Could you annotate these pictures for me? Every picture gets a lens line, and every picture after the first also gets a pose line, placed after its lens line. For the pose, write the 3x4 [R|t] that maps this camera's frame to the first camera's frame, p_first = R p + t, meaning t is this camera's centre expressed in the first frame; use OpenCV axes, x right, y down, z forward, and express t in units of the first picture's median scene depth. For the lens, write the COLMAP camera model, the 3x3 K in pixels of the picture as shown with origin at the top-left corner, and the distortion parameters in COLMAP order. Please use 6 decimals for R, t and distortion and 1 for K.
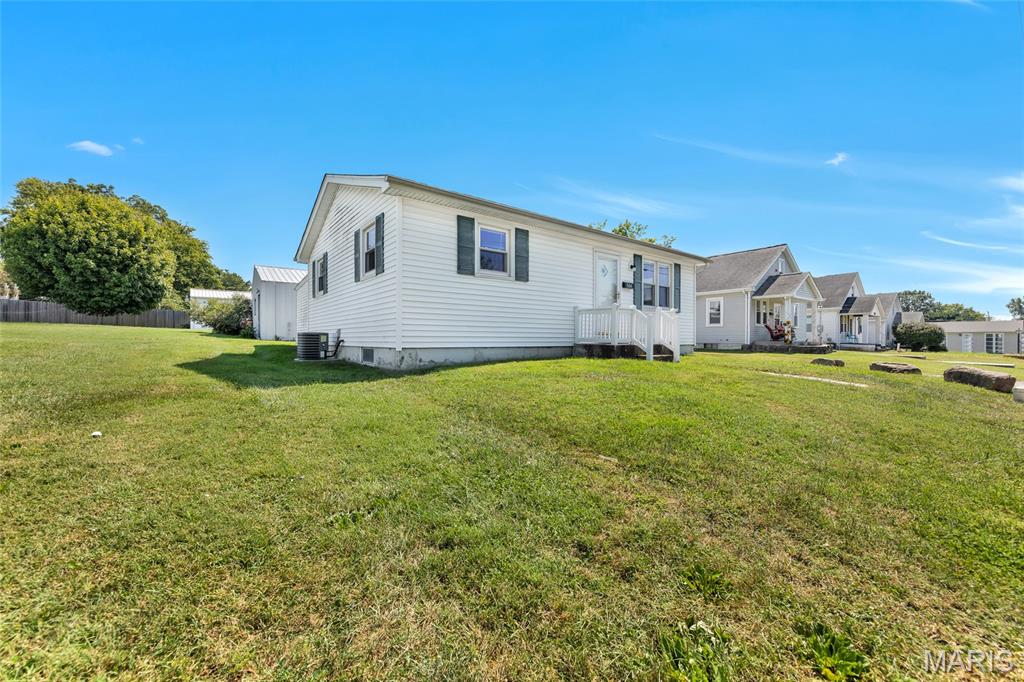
lens RADIAL K [[400.8, 0, 505.3], [0, 400.8, 338.8], [0, 0, 1]] dist [0.012558, -0.000058]
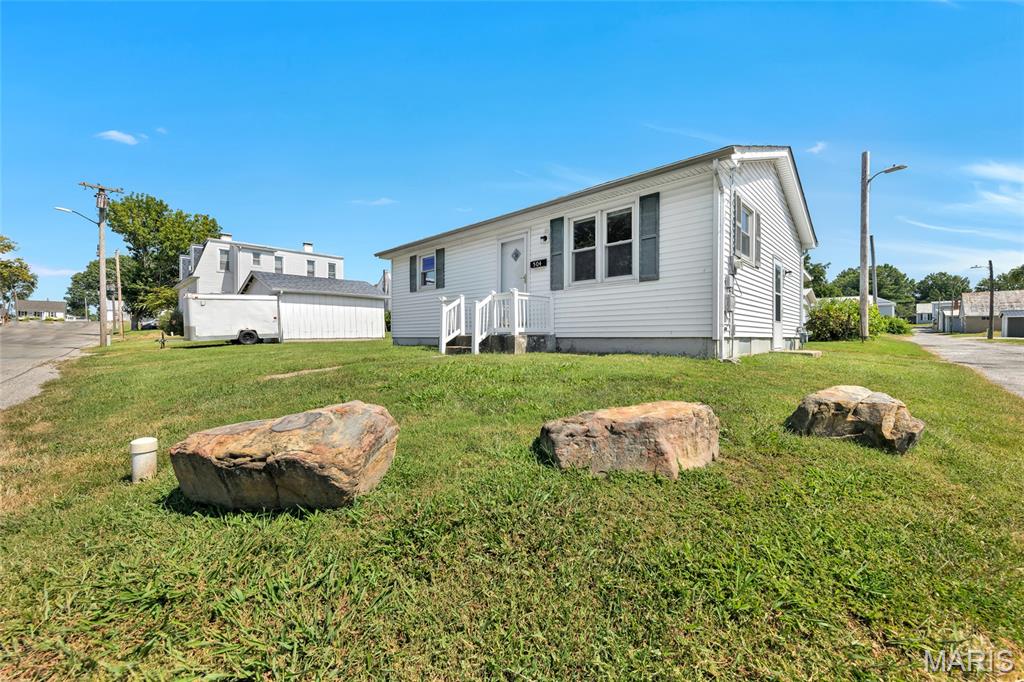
lens RADIAL K [[400.8, 0, 507.9], [0, 400.8, 340.5], [0, 0, 1]] dist [0.012558, -0.000058]
pose [[0.156994, 0.003027, -0.987595, 1.160091], [0.007138, 0.999966, 0.004200, 0.015879], [0.987574, -0.007709, 0.156967, 0.874957]]
